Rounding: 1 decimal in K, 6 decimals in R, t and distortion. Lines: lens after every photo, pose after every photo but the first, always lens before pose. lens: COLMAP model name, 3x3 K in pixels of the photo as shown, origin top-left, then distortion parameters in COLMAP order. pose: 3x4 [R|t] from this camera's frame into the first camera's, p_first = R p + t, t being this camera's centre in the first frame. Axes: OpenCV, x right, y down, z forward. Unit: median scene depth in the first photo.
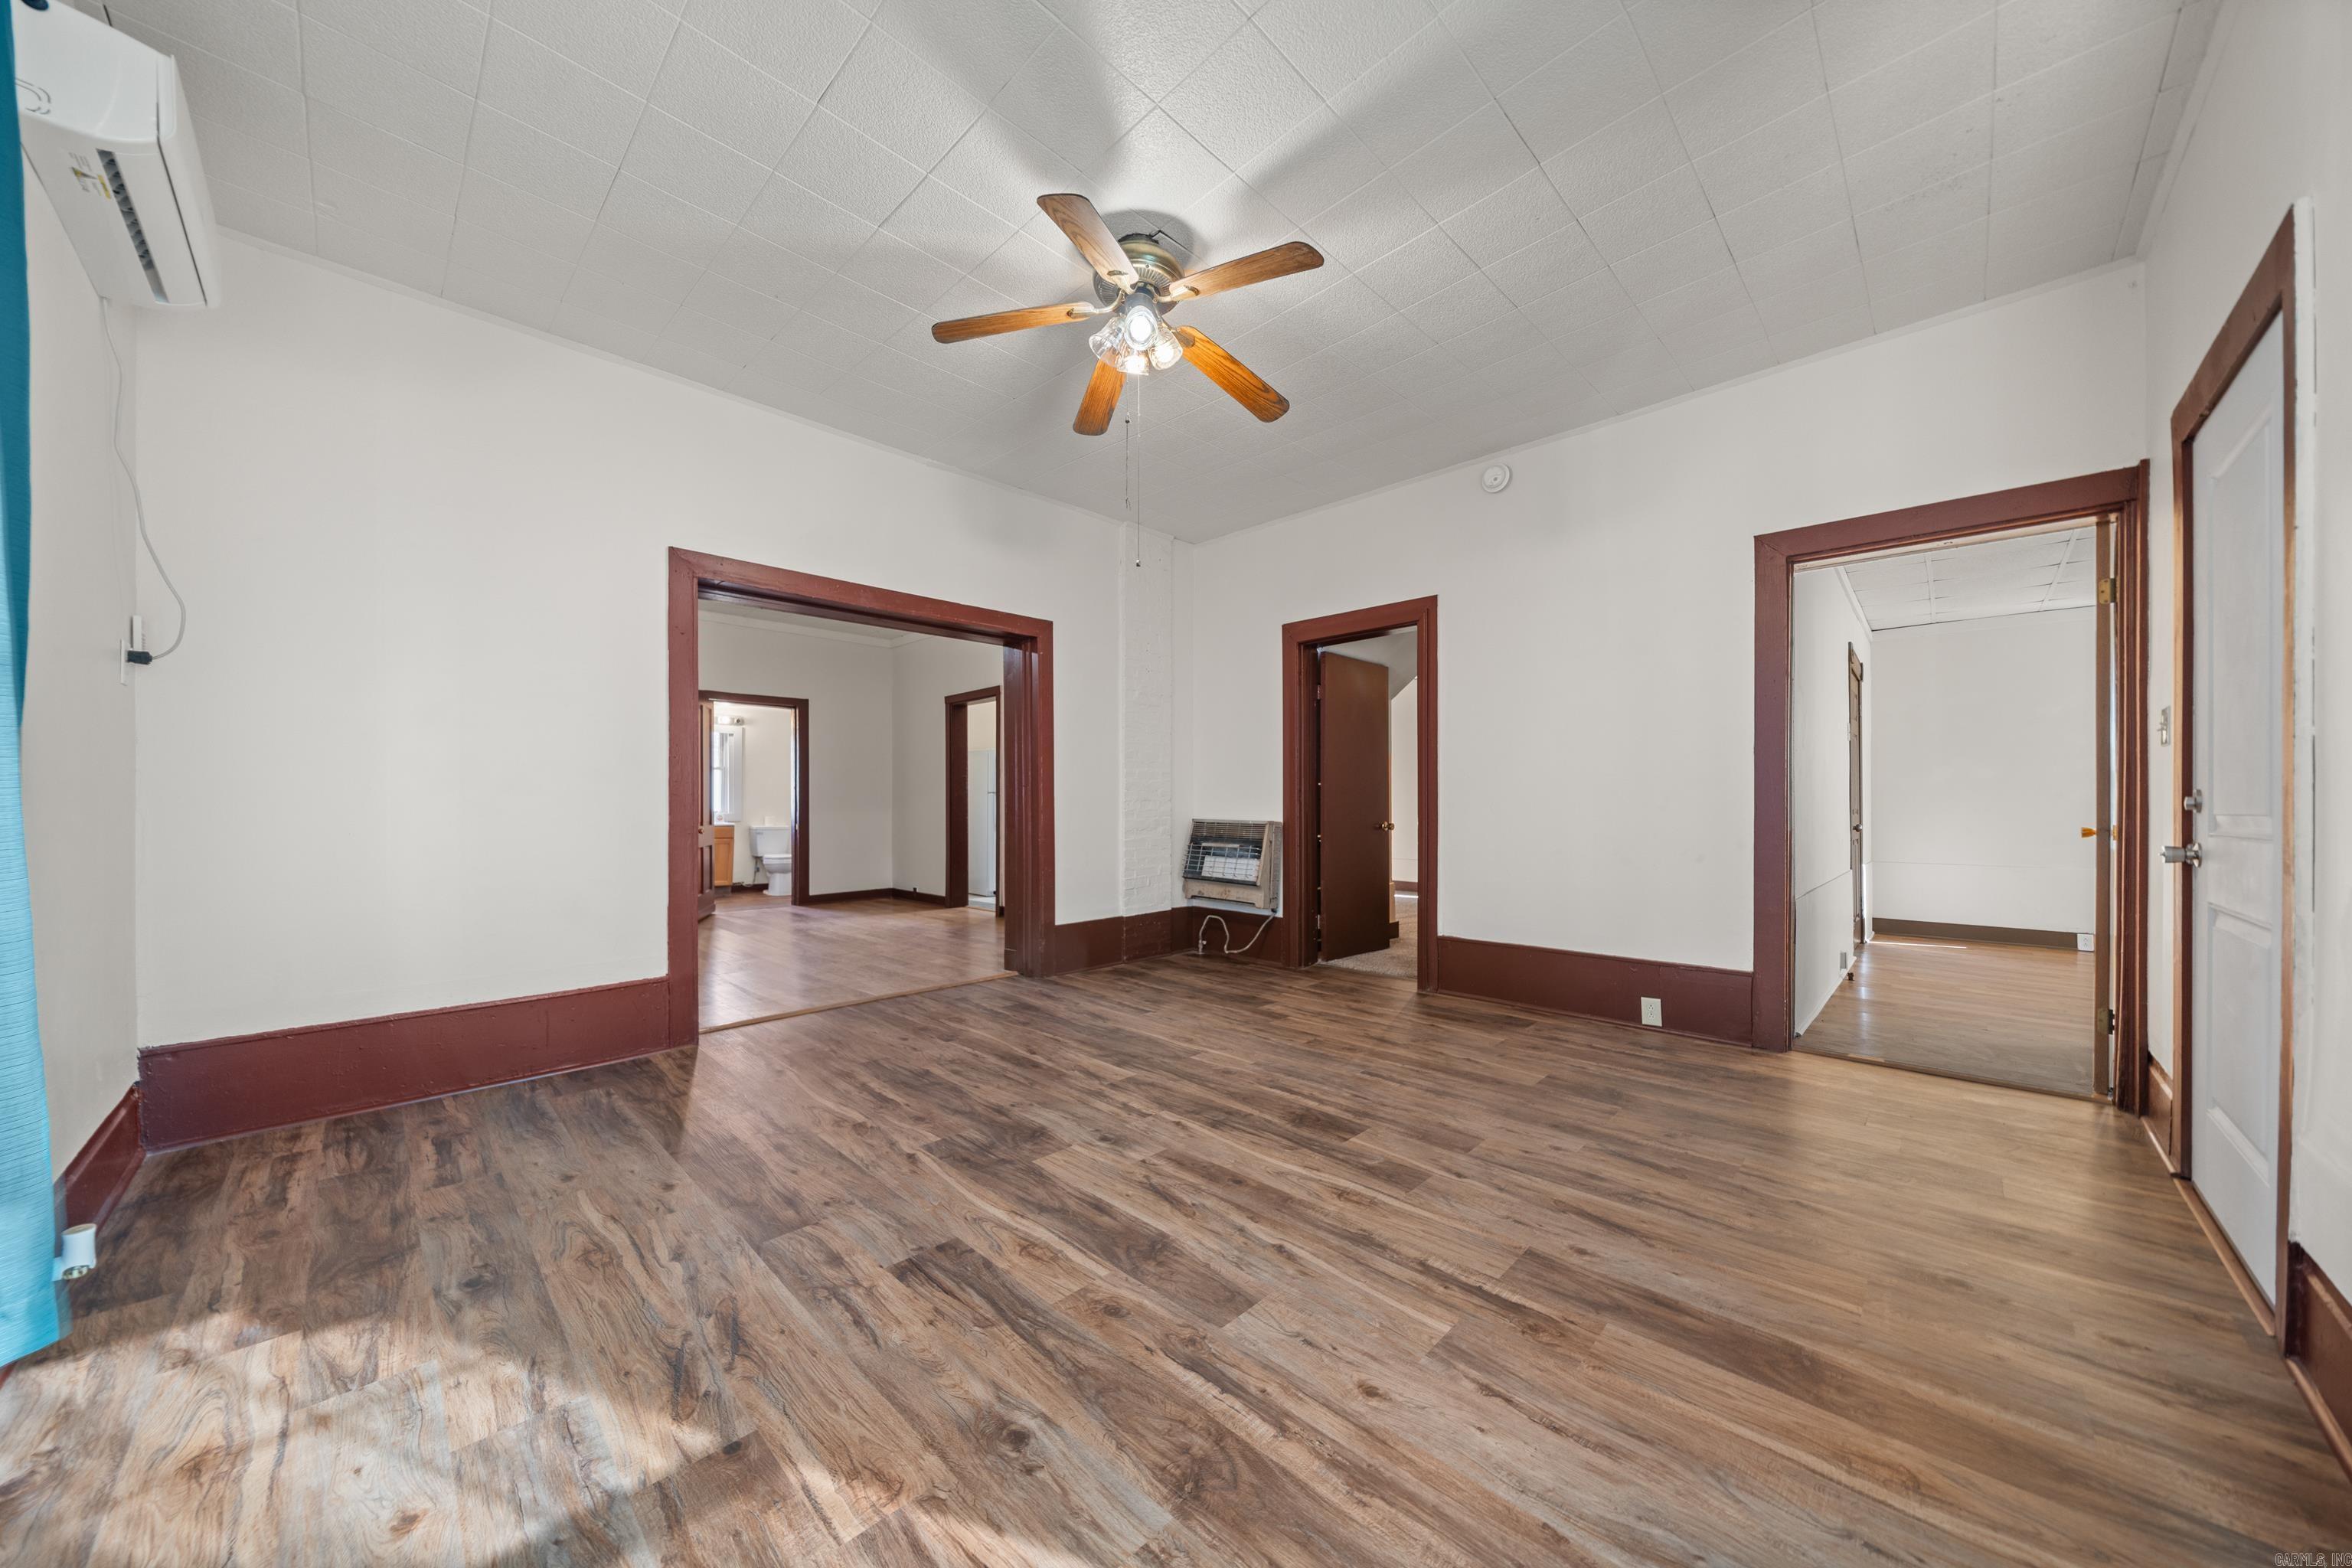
lens RADIAL K [[792.1, 0, 1171.4], [0, 792.1, 795.1], [0, 0, 1]] dist [-0.004438, 0.000621]
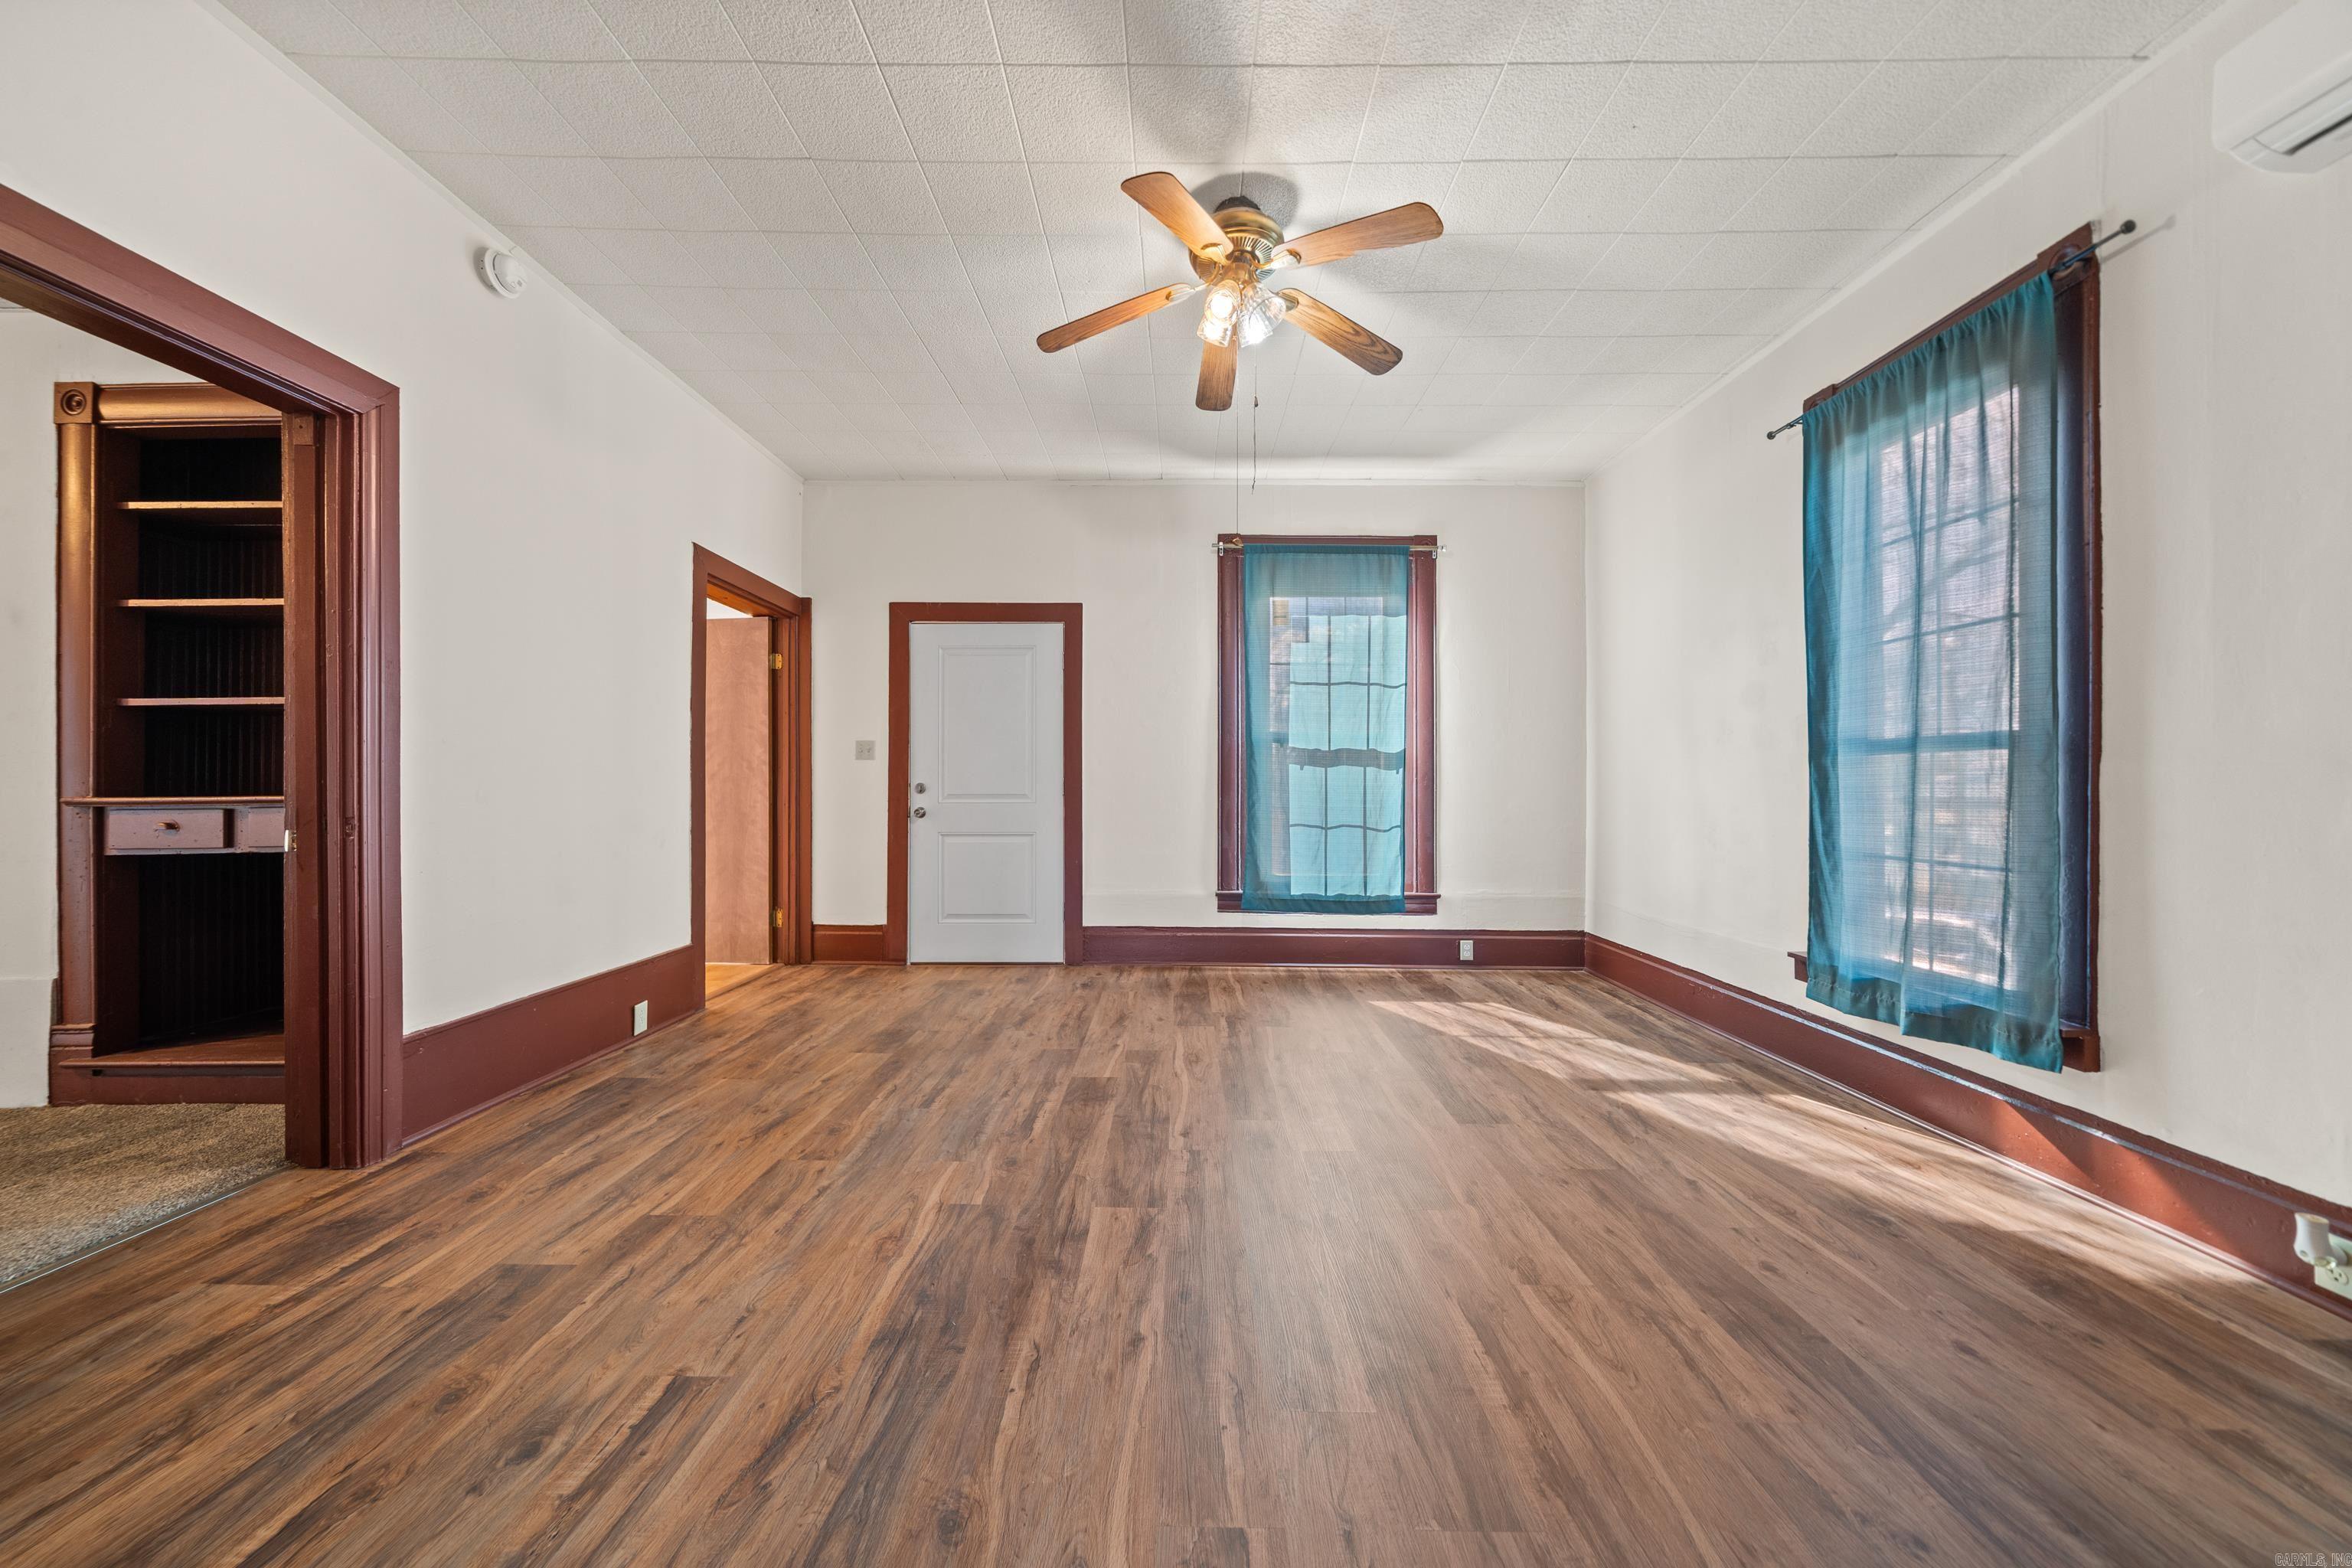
lens RADIAL K [[826.1, 0, 1169.2], [0, 826.1, 785.1], [0, 0, 1]] dist [-0.006419, 0.000348]
pose [[-0.695154, -0.000278, 0.718861, -0.620038], [-0.013720, 0.999823, -0.012881, 0.015234], [-0.718730, -0.018817, -0.695035, 1.553944]]
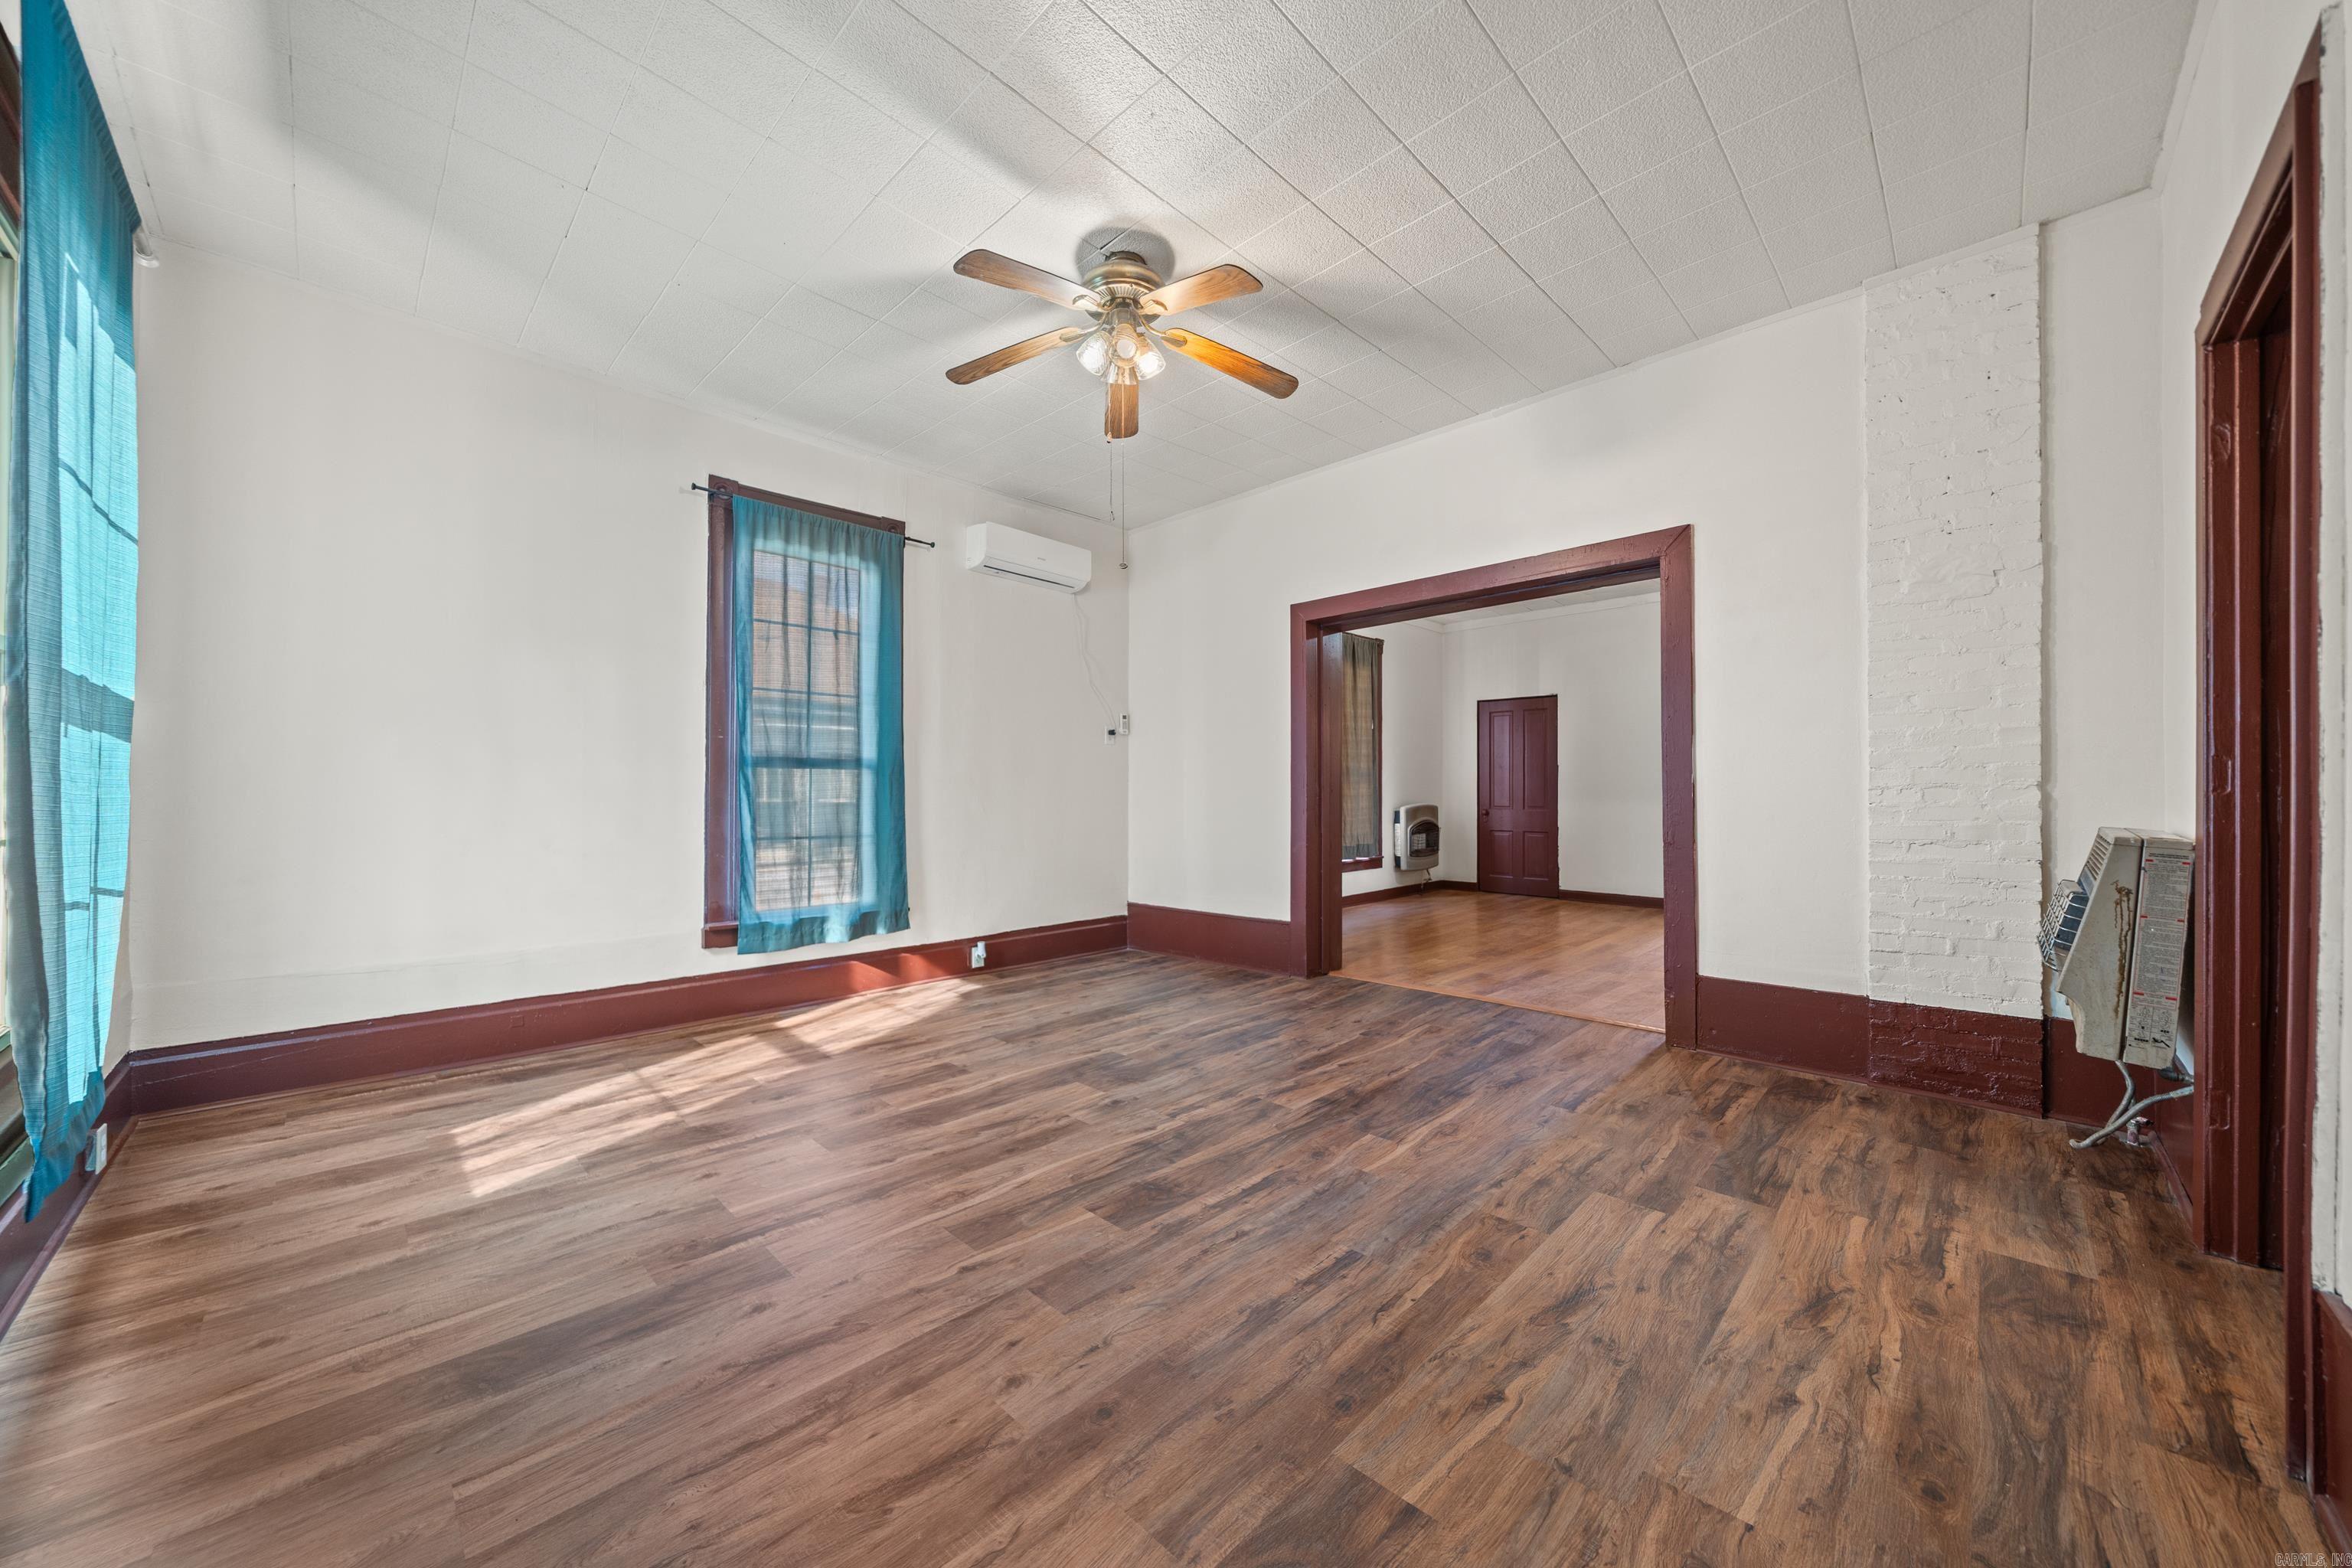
lens RADIAL K [[826.1, 0, 1180.9], [0, 826.1, 793.0], [0, 0, 1]] dist [-0.006419, 0.000348]
pose [[0.016375, -0.001148, -0.999865, 0.926857], [0.013002, 0.999915, -0.000935, 0.007766], [0.999781, -0.012985, 0.016389, 0.939886]]
